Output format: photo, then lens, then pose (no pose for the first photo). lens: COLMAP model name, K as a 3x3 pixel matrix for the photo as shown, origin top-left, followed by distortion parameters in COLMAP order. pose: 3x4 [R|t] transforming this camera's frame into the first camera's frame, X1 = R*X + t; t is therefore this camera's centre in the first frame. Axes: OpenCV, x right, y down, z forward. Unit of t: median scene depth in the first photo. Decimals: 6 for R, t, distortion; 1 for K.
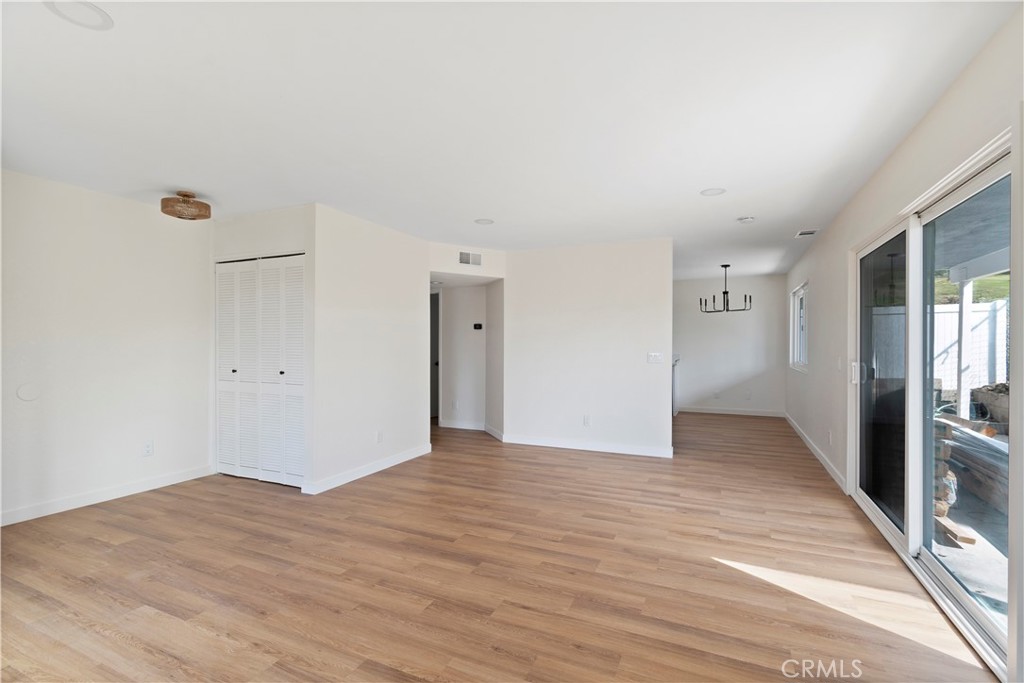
lens RADIAL K [[462.6, 0, 512.1], [0, 462.6, 343.9], [0, 0, 1]] dist [0.002656, -0.000639]
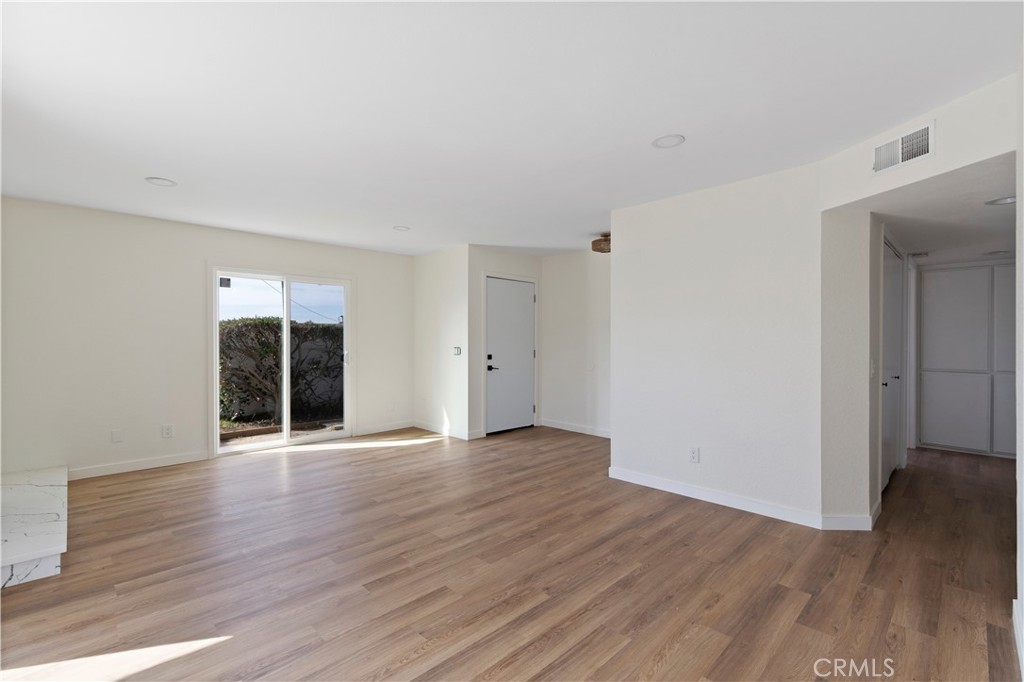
lens RADIAL K [[462.6, 0, 513.0], [0, 462.6, 346.0], [0, 0, 1]] dist [0.002656, -0.000639]
pose [[-0.362857, 0.010872, -0.931781, 0.793298], [-0.000168, 0.999931, 0.011733, 0.006712], [0.931845, 0.004413, -0.362830, 1.414125]]
